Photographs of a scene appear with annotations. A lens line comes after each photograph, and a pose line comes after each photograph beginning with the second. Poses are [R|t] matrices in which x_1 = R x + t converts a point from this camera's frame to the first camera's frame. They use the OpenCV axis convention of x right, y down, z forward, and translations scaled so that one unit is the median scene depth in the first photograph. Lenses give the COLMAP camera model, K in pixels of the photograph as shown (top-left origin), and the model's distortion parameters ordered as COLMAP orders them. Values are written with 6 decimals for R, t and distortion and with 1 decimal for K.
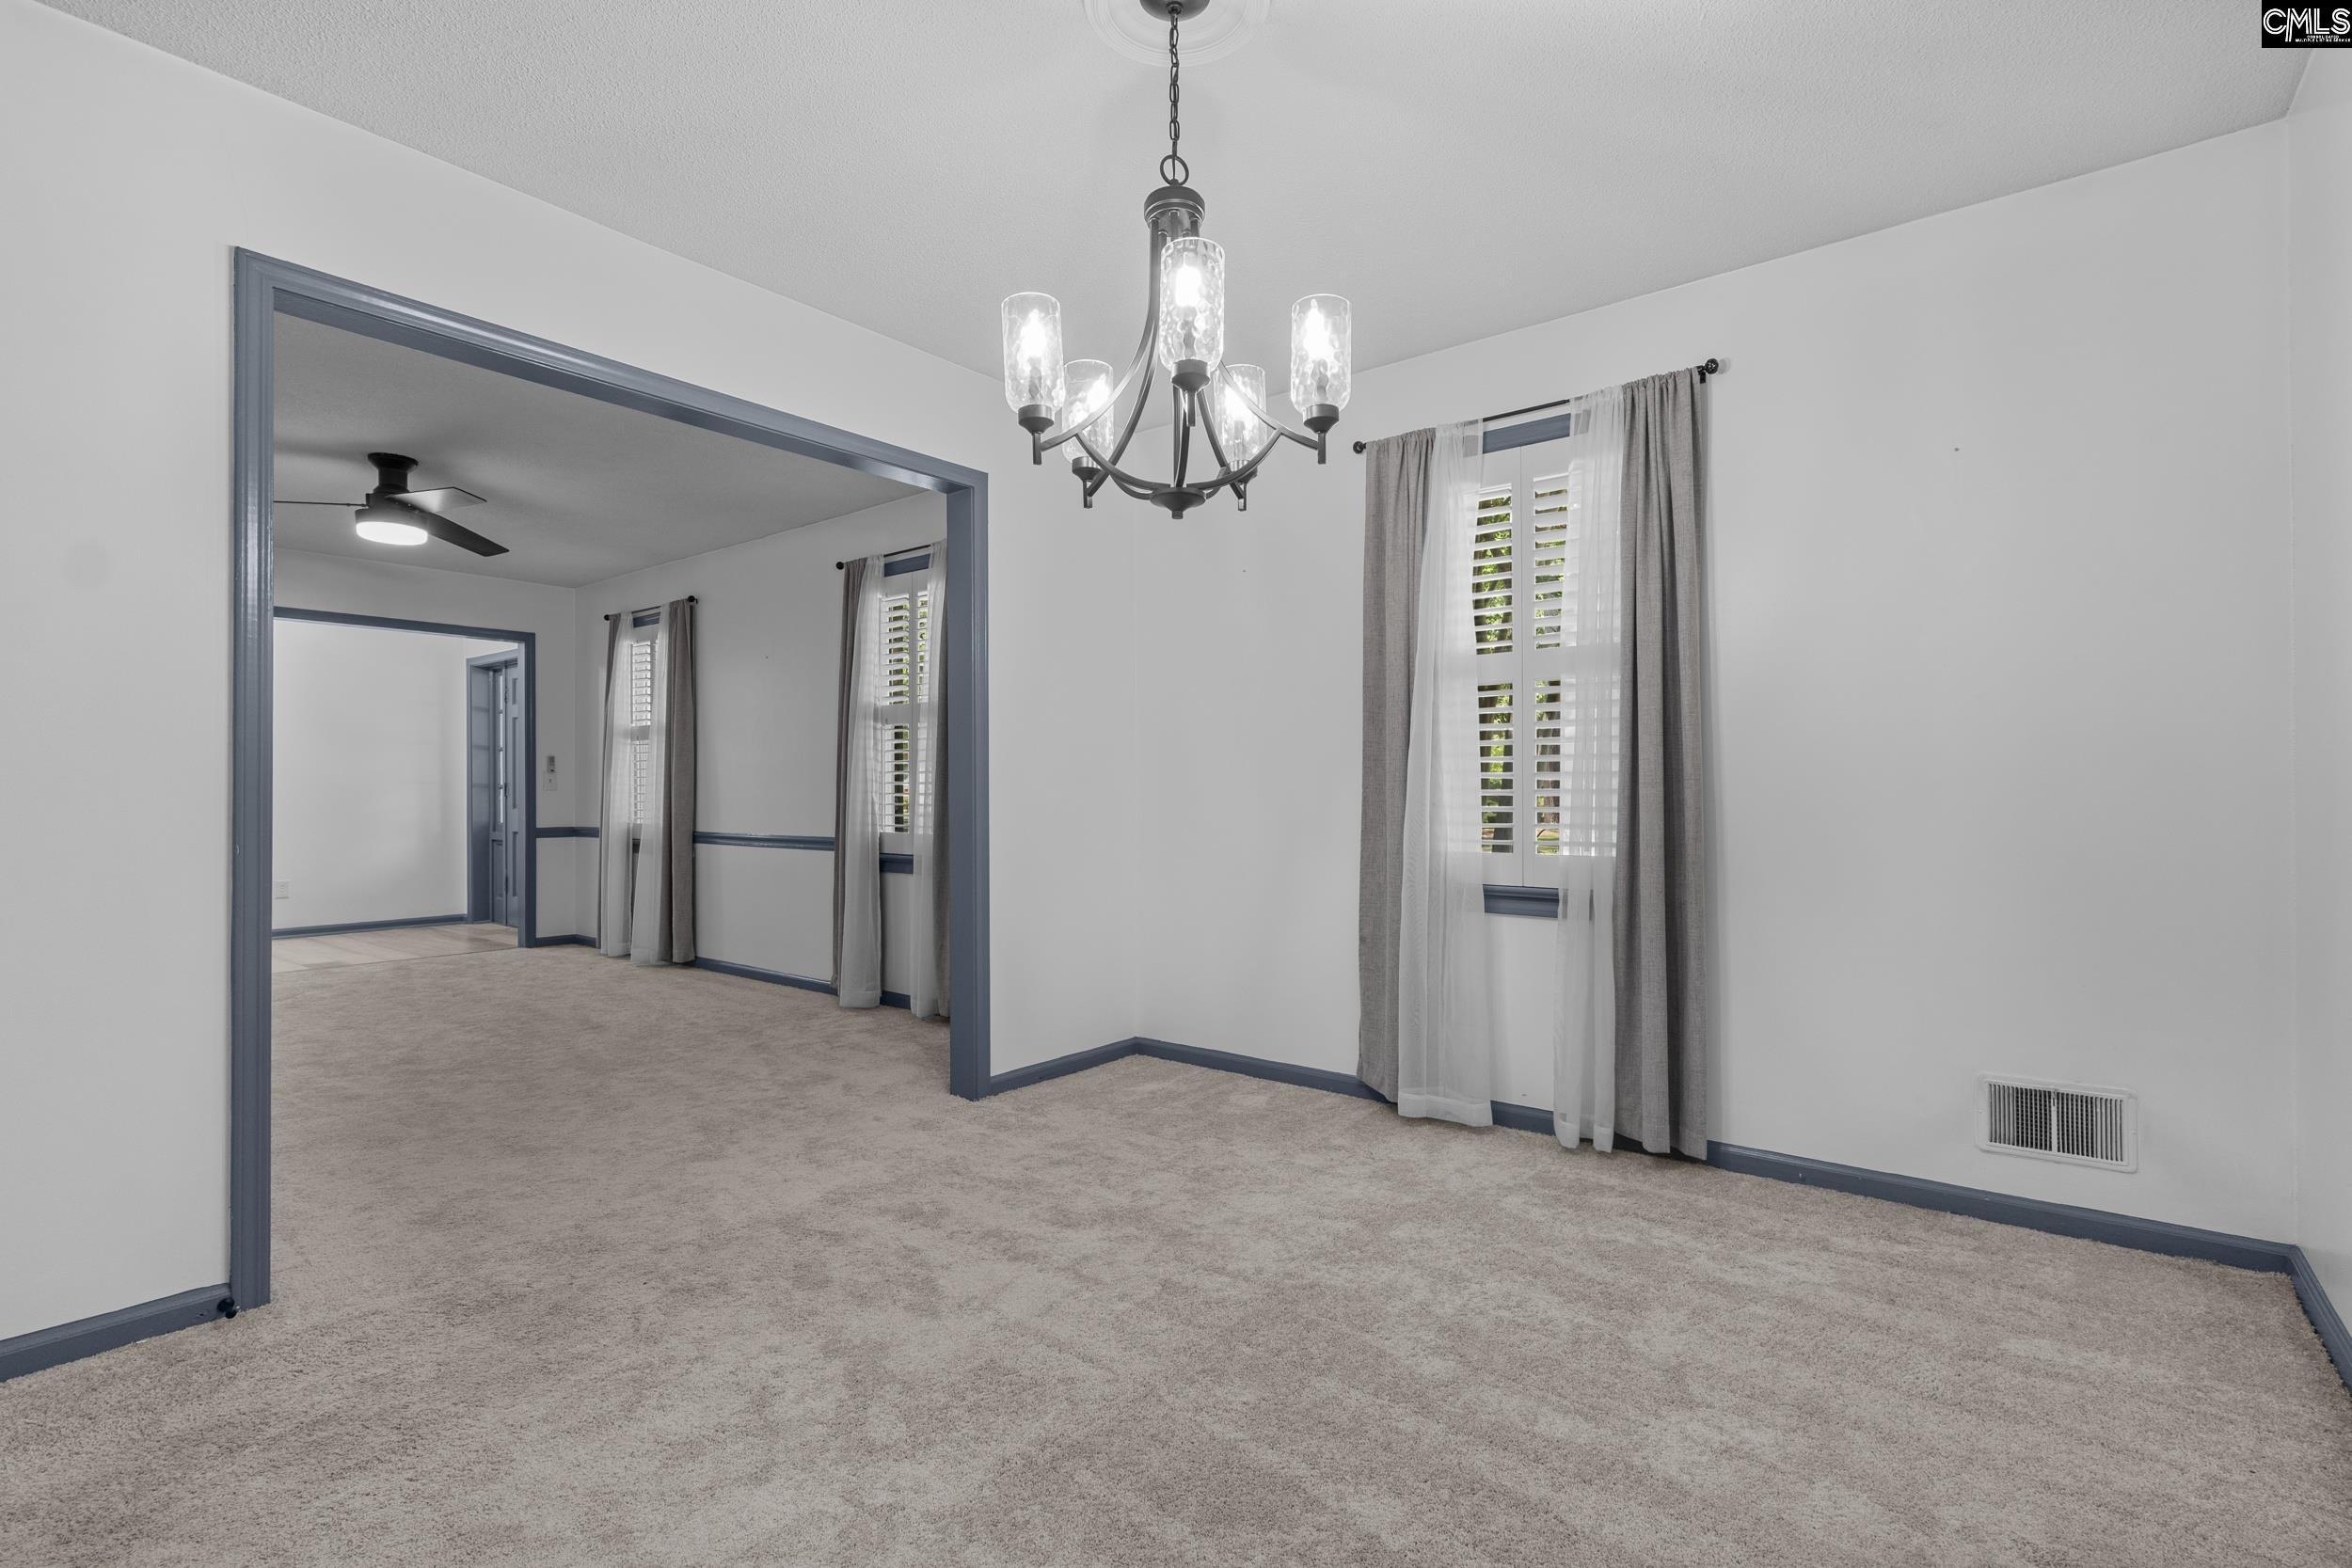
lens RADIAL K [[1068.1, 0, 1186.4], [0, 1068.1, 786.2], [0, 0, 1]] dist [0.002550, 0.000293]
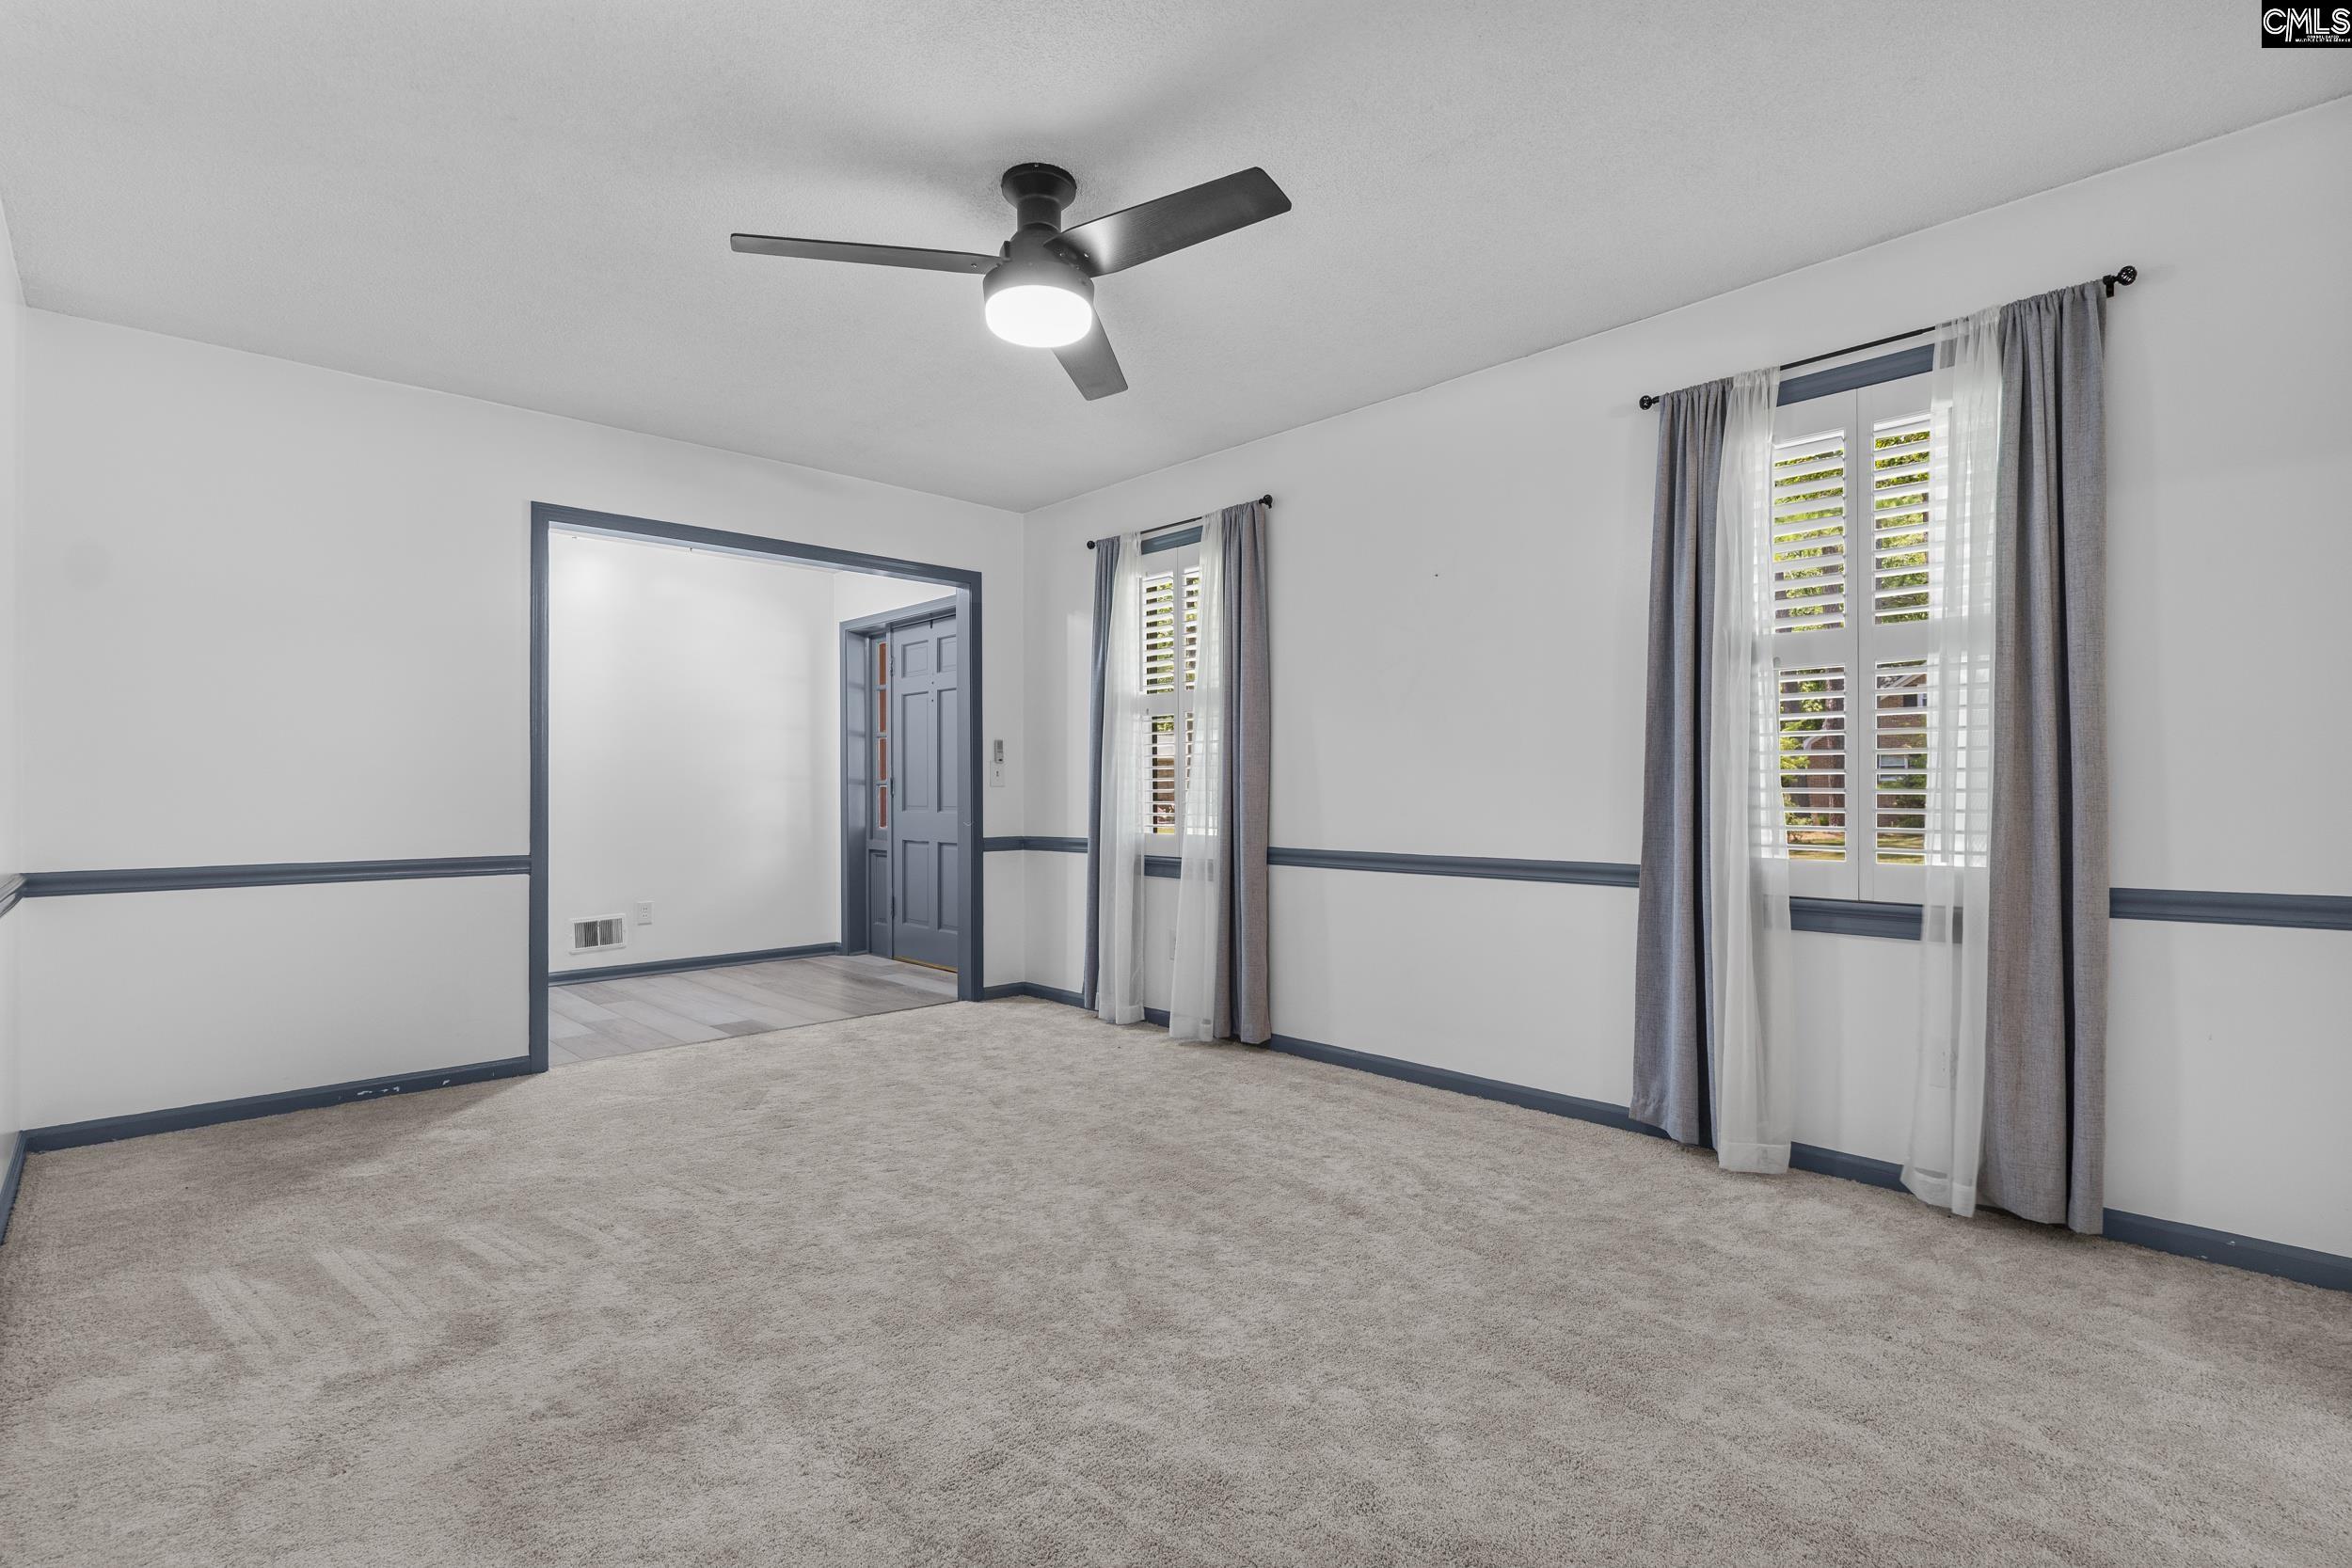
lens RADIAL K [[1034.0, 0, 1176.0], [0, 1034.0, 784.0], [0, 0, 1]] dist [0.009736, 0.000479]
pose [[0.993811, 0.000201, -0.111081, -0.156947], [-0.000251, 1.000000, -0.000431, 0.000967], [0.111081, 0.000456, 0.993811, 0.122206]]
